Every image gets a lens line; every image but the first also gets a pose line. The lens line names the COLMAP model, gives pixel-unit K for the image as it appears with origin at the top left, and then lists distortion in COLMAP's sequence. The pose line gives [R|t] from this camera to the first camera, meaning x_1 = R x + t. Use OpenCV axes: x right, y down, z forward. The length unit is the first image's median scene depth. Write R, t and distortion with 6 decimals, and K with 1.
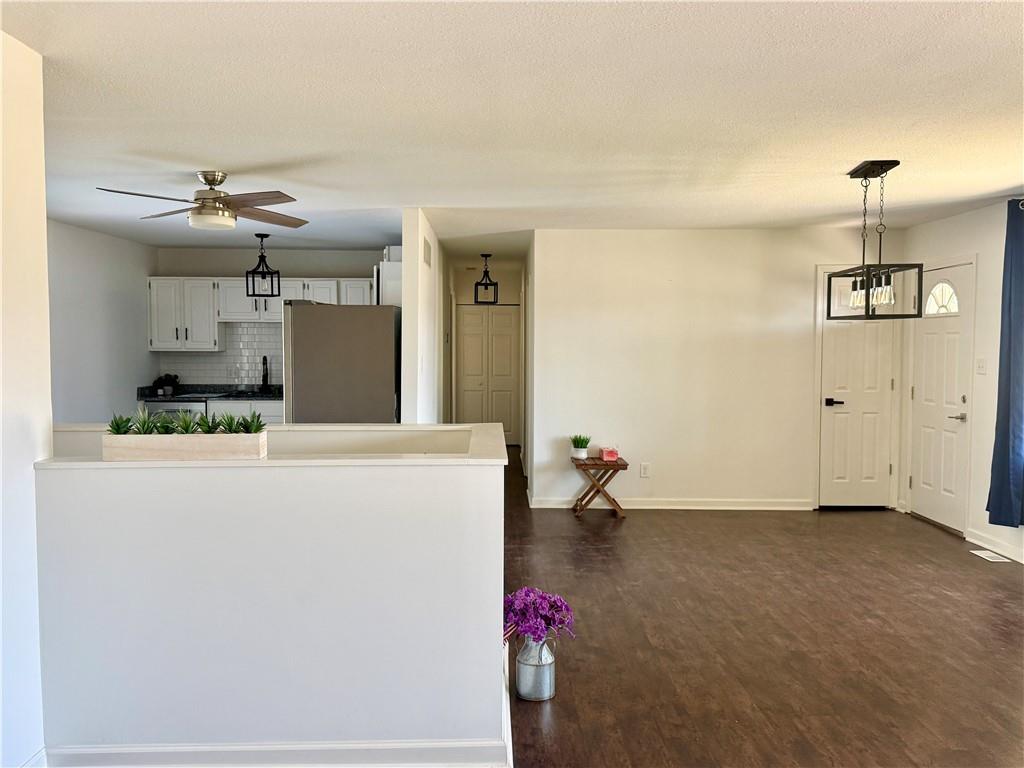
lens RADIAL K [[907.4, 0, 506.6], [0, 907.4, 383.4], [0, 0, 1]] dist [0.097568, -0.142173]
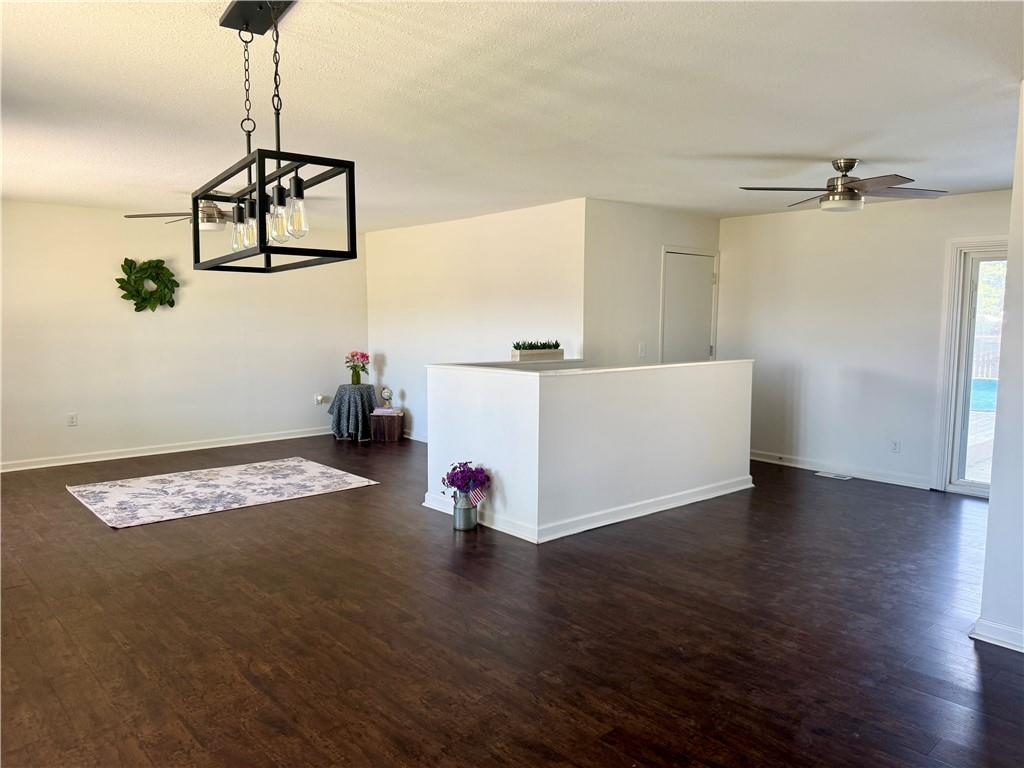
lens RADIAL K [[725.7, 0, 507.2], [0, 725.7, 382.3], [0, 0, 1]] dist [0.089658, -0.125326]
pose [[-0.757024, 0.048308, -0.651599, 0.441282], [-0.045495, 0.990945, 0.126322, -0.045646], [0.651802, 0.125273, -0.747971, 1.091282]]
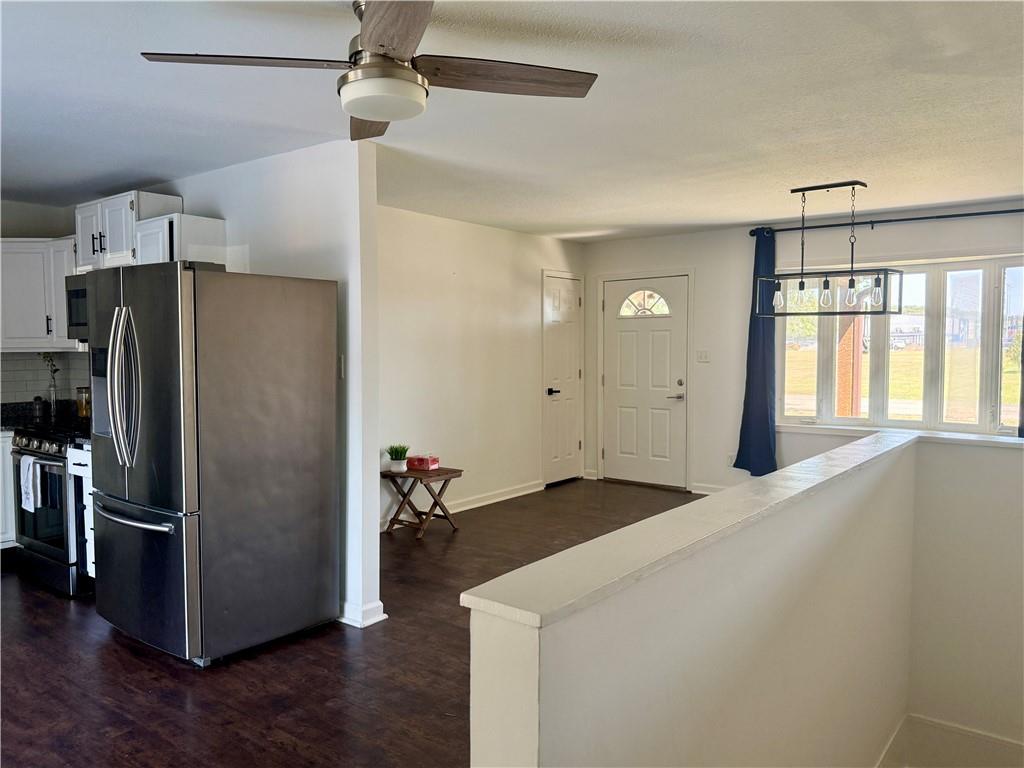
lens RADIAL K [[768.7, 0, 506.4], [0, 768.7, 385.1], [0, 0, 1]] dist [0.034040, -0.063541]
pose [[0.623395, -0.046846, 0.780502, -0.475344], [0.040427, 0.998800, 0.027659, -0.018080], [-0.780861, 0.014311, 0.624541, 0.518956]]
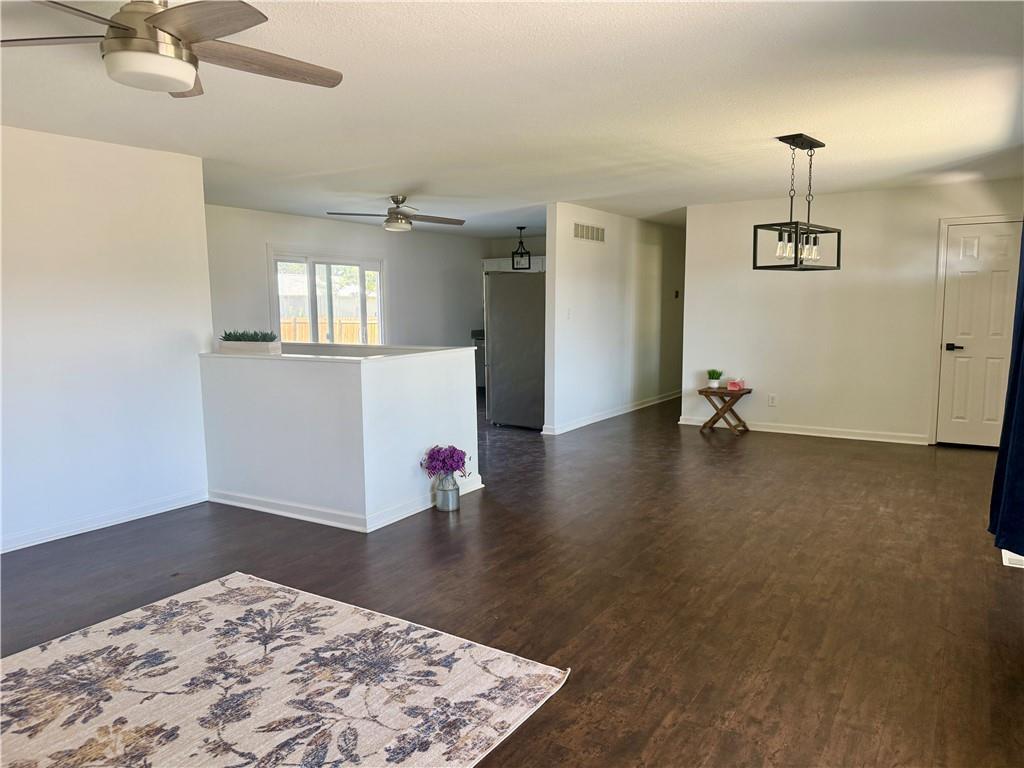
lens RADIAL K [[720.5, 0, 510.9], [0, 720.5, 381.5], [0, 0, 1]] dist [0.151594, -0.232596]
pose [[0.832456, 0.048583, -0.551957, 0.460500], [-0.014117, 0.997685, 0.066525, 0.012242], [0.553911, -0.047588, 0.831215, -0.005588]]
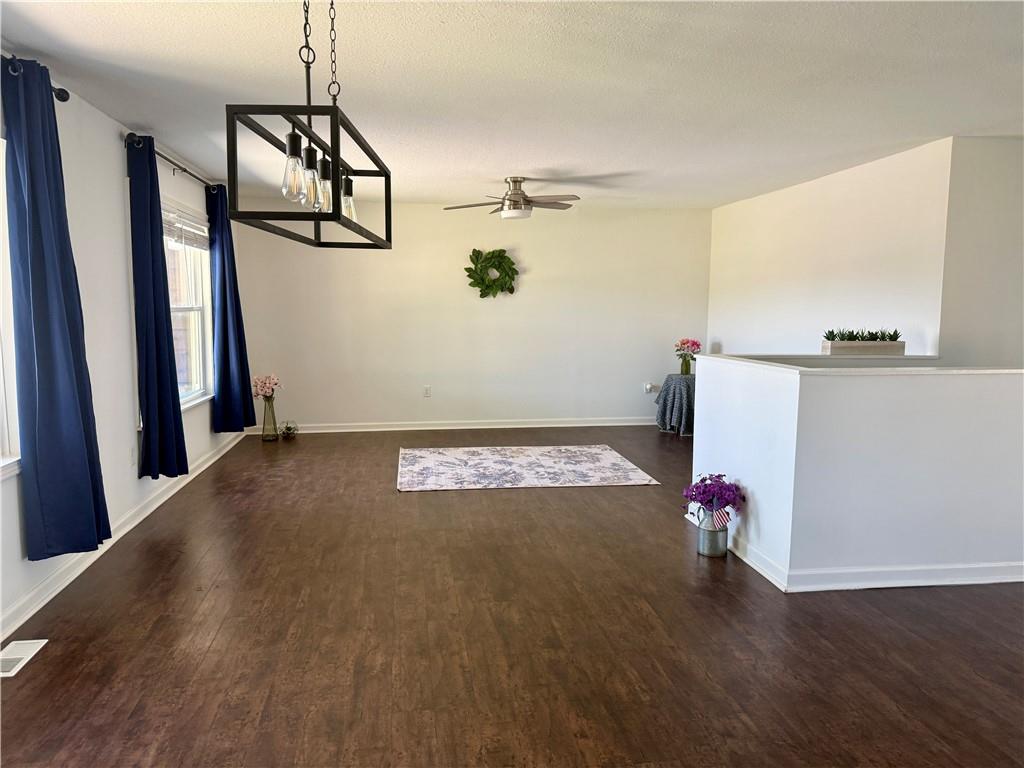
lens RADIAL K [[720.5, 0, 510.9], [0, 720.5, 381.5], [0, 0, 1]] dist [0.151594, -0.232596]
pose [[-0.991273, 0.001351, -0.131819, 0.256997], [-0.019986, 0.986848, 0.160410, -0.041898], [0.130302, 0.161644, -0.978209, 1.087681]]
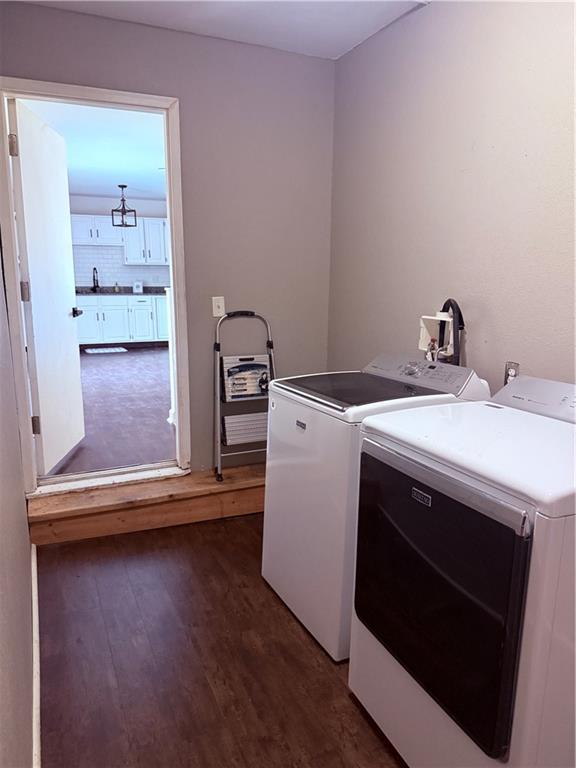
lens RADIAL K [[544.3, 0, 288.0], [0, 544.3, 384.0], [0, 0, 1]] dist [0.089658, -0.125326]
pose [[0.913818, -0.078357, 0.398494, -0.491664], [0.022194, 0.989380, 0.143649, 0.053960], [-0.405518, -0.122425, 0.905852, -0.017146]]
